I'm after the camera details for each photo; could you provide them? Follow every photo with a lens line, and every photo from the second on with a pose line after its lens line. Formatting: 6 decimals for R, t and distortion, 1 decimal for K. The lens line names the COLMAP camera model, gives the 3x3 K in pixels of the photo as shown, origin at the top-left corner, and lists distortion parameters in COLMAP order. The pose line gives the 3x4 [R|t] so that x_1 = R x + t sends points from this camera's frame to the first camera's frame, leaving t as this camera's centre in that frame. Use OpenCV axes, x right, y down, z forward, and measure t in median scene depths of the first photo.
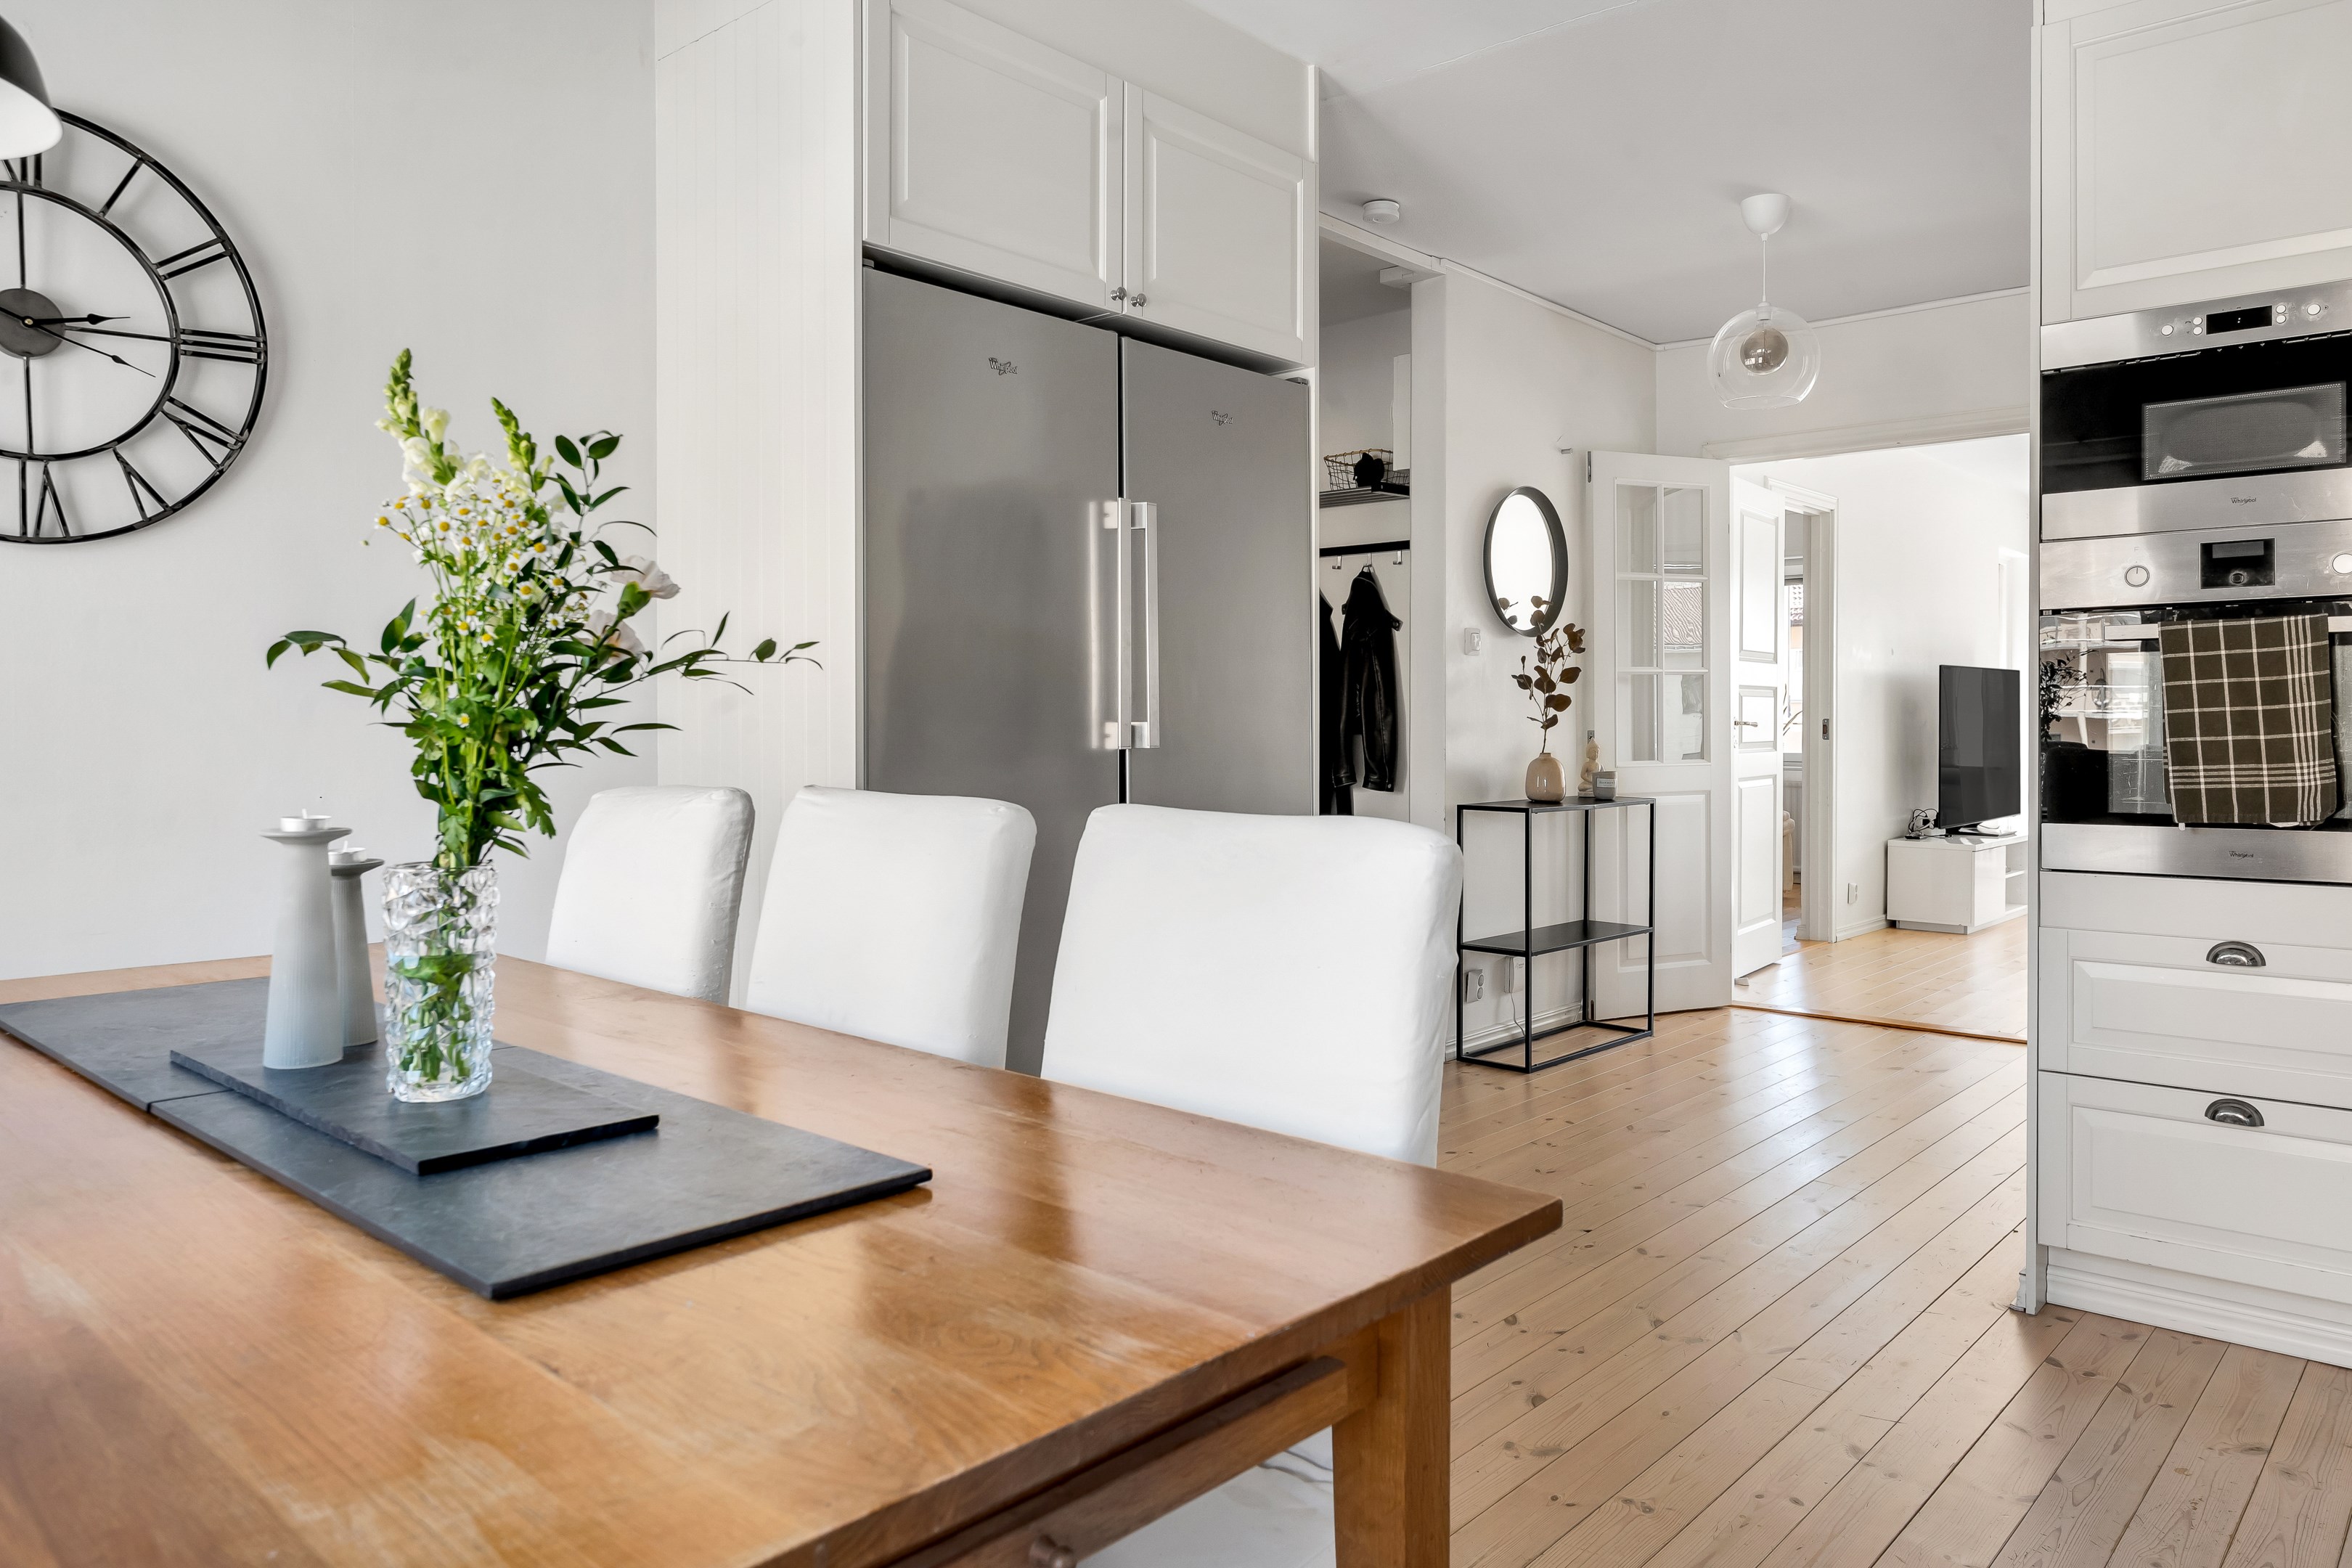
lens RADIAL K [[1535.1, 0, 1180.4], [0, 1535.1, 720.5], [0, 0, 1]] dist [0.000662, -0.002550]
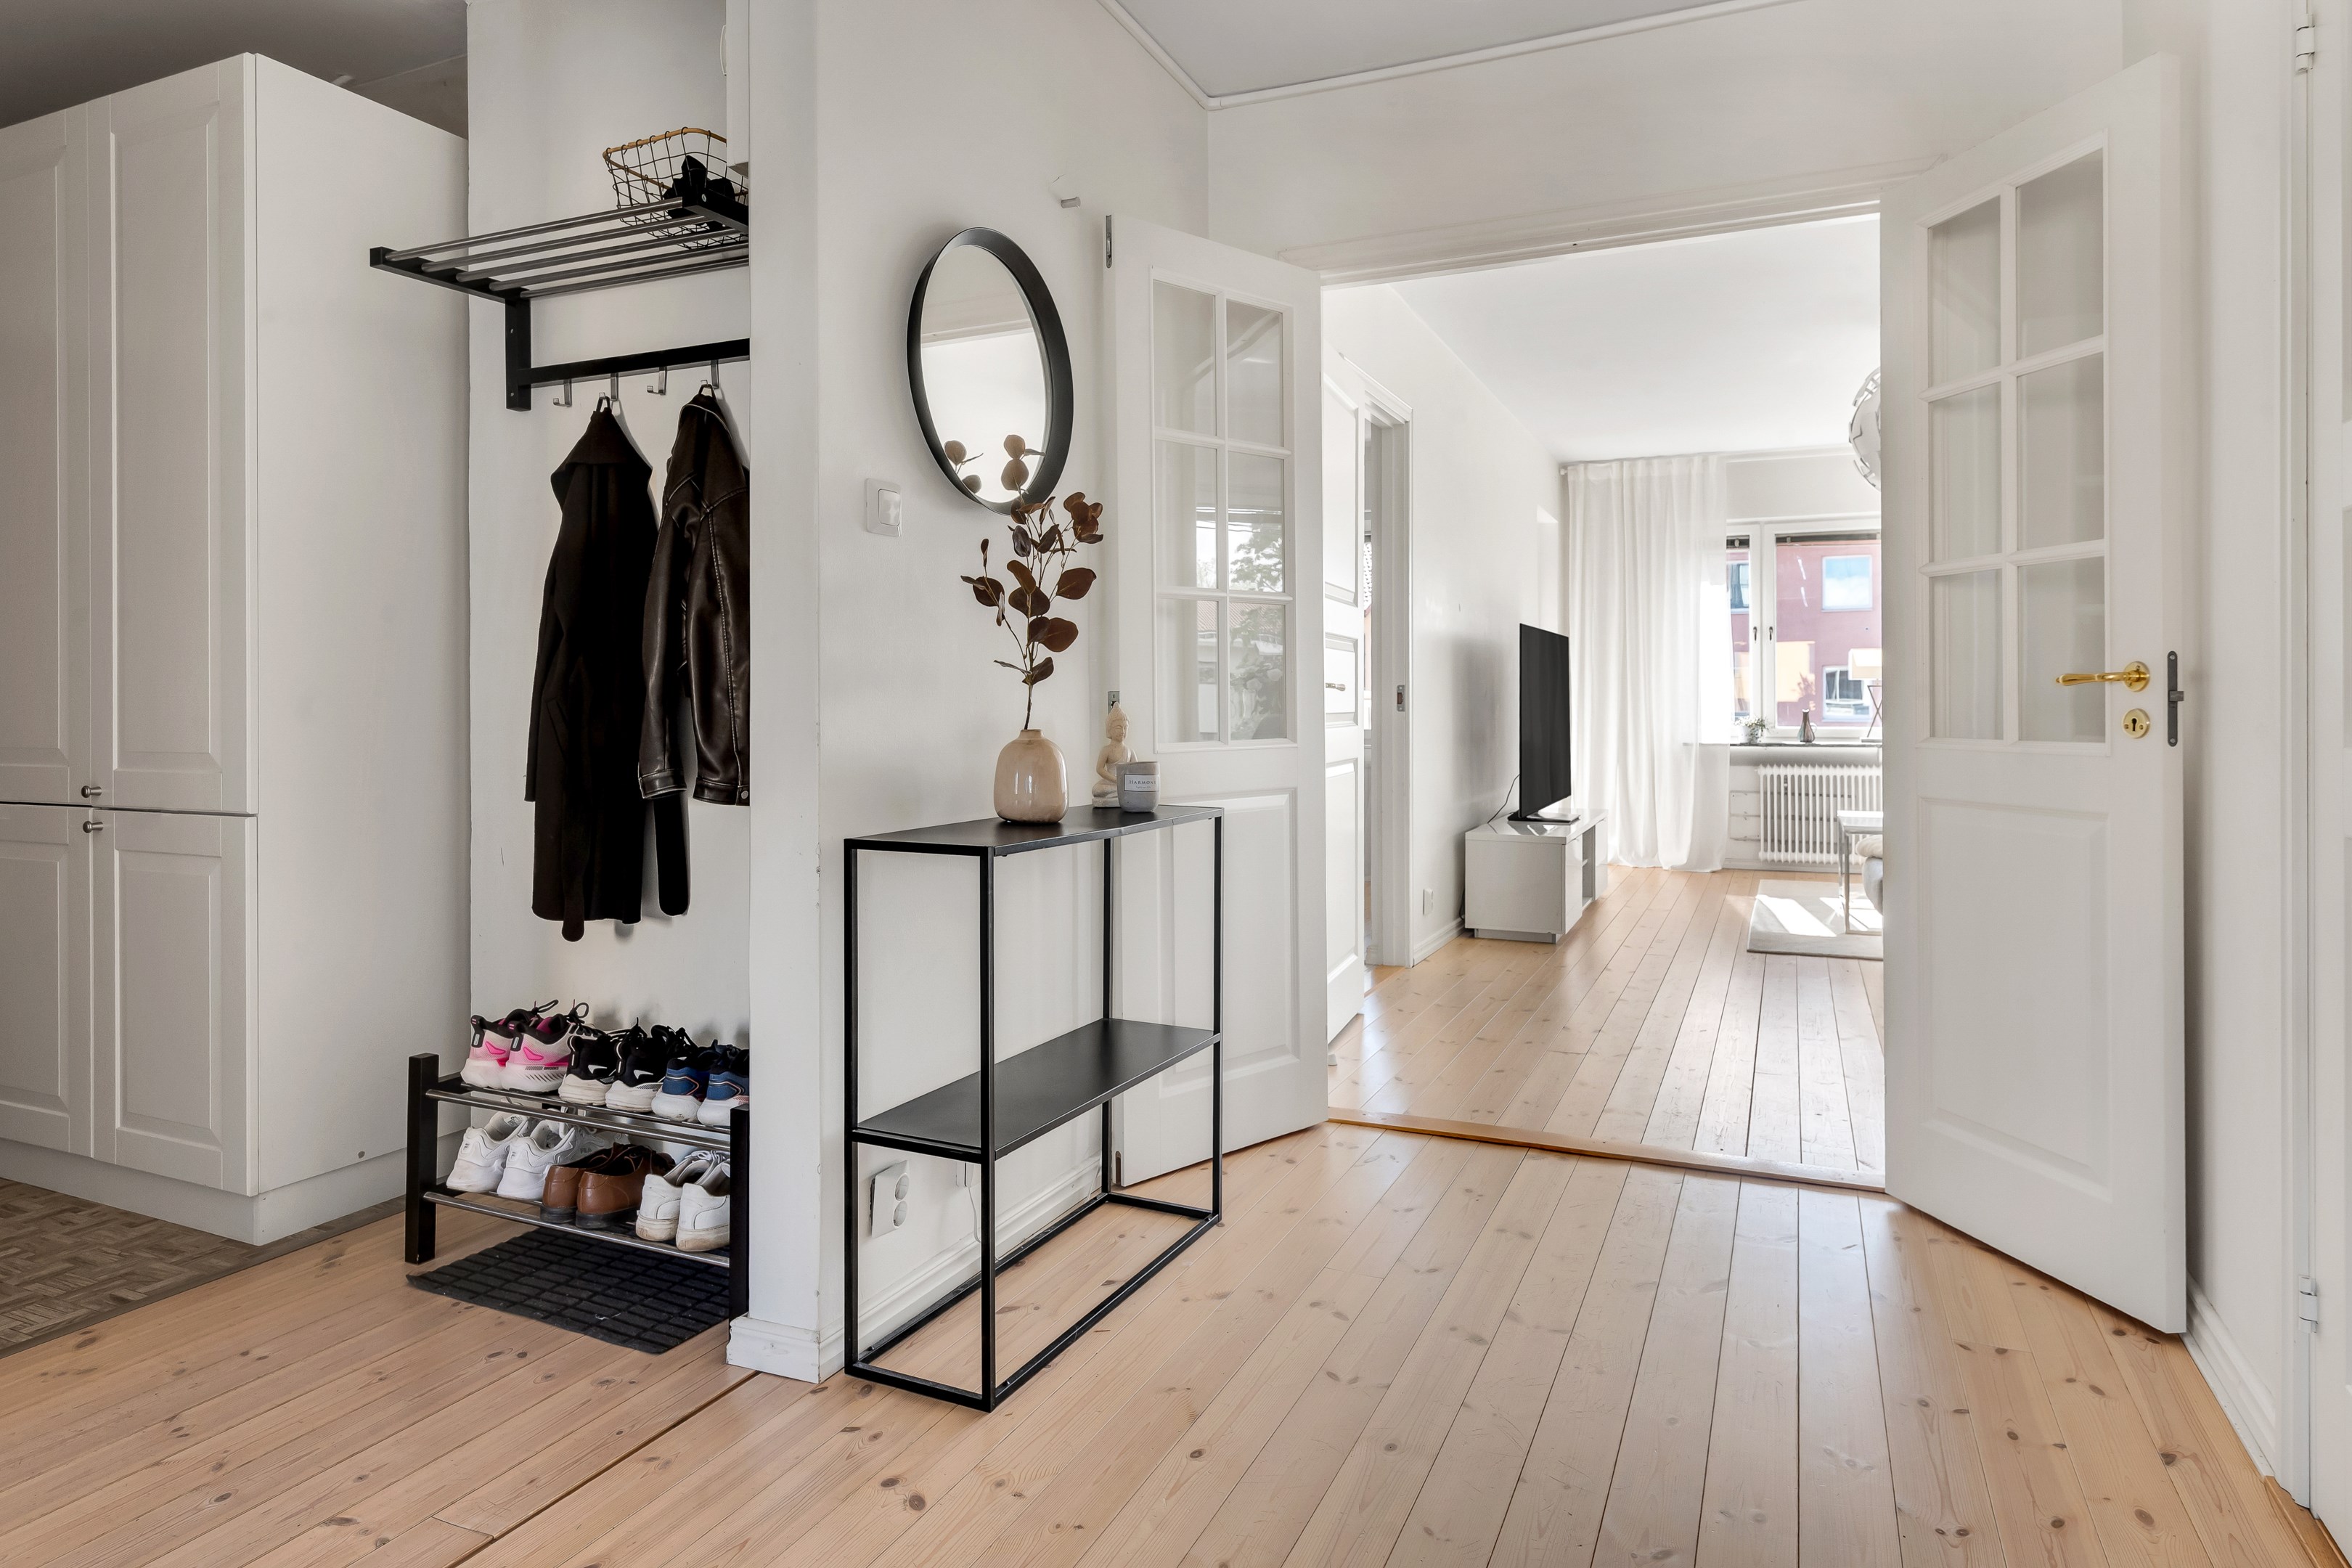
lens RADIAL K [[1363.2, 0, 1181.3], [0, 1363.2, 702.2], [0, 0, 1]] dist [-0.001689, -0.000161]
pose [[0.952019, -0.002750, 0.306026, 0.142442], [0.003285, 0.999994, -0.001234, 0.012136], [-0.306020, 0.002180, 0.952022, 0.532995]]
